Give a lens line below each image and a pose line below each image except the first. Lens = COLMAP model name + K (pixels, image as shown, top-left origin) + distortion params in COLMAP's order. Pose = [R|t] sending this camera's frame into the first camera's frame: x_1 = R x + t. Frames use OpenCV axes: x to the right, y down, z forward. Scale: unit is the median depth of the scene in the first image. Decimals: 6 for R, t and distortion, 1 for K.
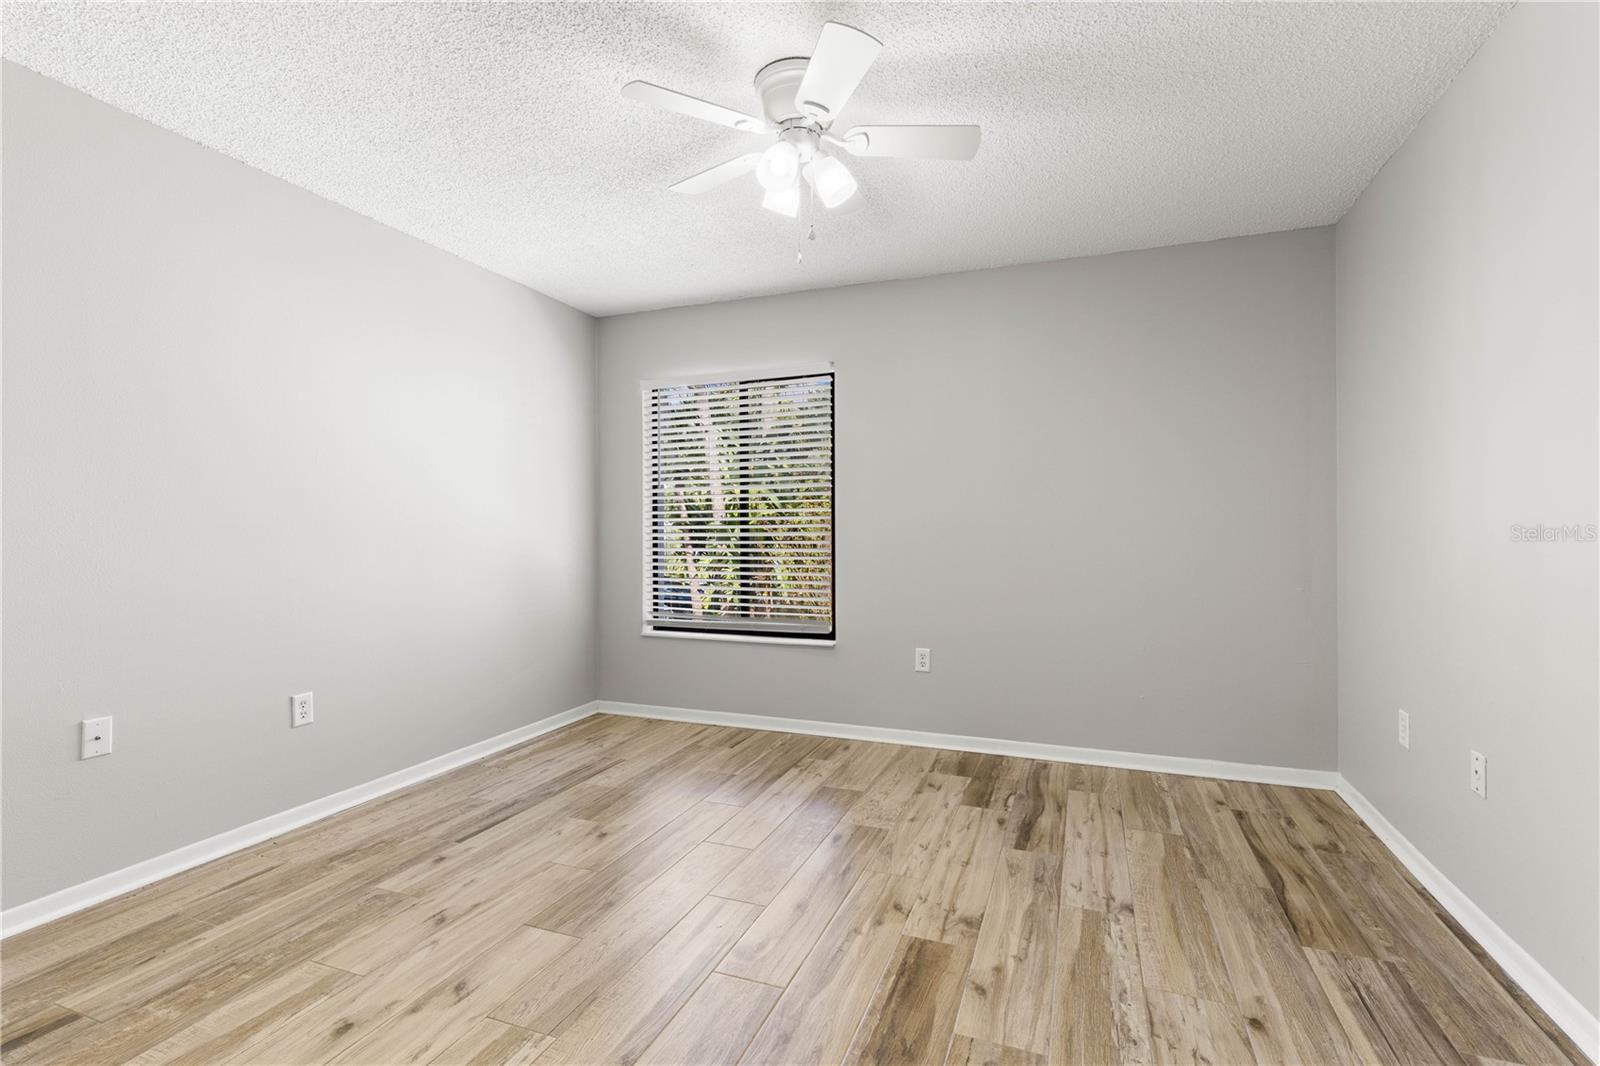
lens RADIAL K [[717.4, 0, 818.0], [0, 717.4, 527.9], [0, 0, 1]] dist [0.006900, 0.000068]
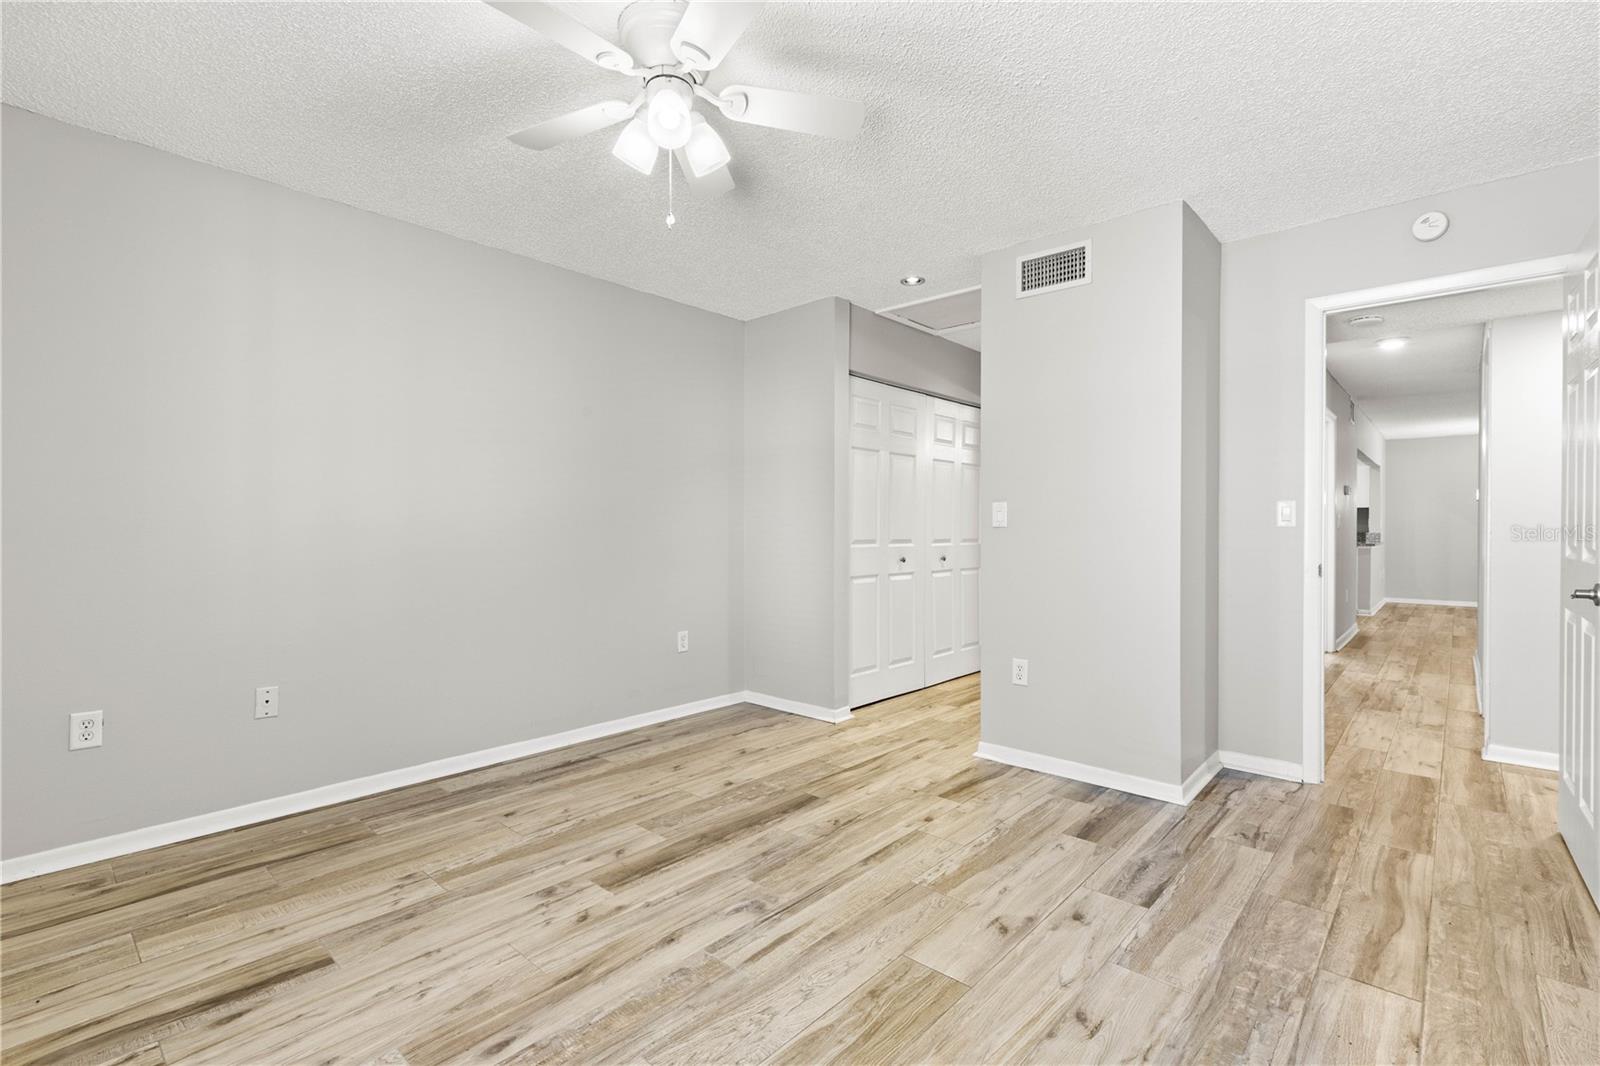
lens RADIAL K [[730.0, 0, 809.0], [0, 730.0, 523.1], [0, 0, 1]] dist [0.004410, 0.000489]
pose [[-0.928872, 0.004610, 0.370371, -0.440125], [0.000974, 0.999950, -0.010002, 0.011777], [-0.370398, -0.008929, -0.928830, 1.493511]]
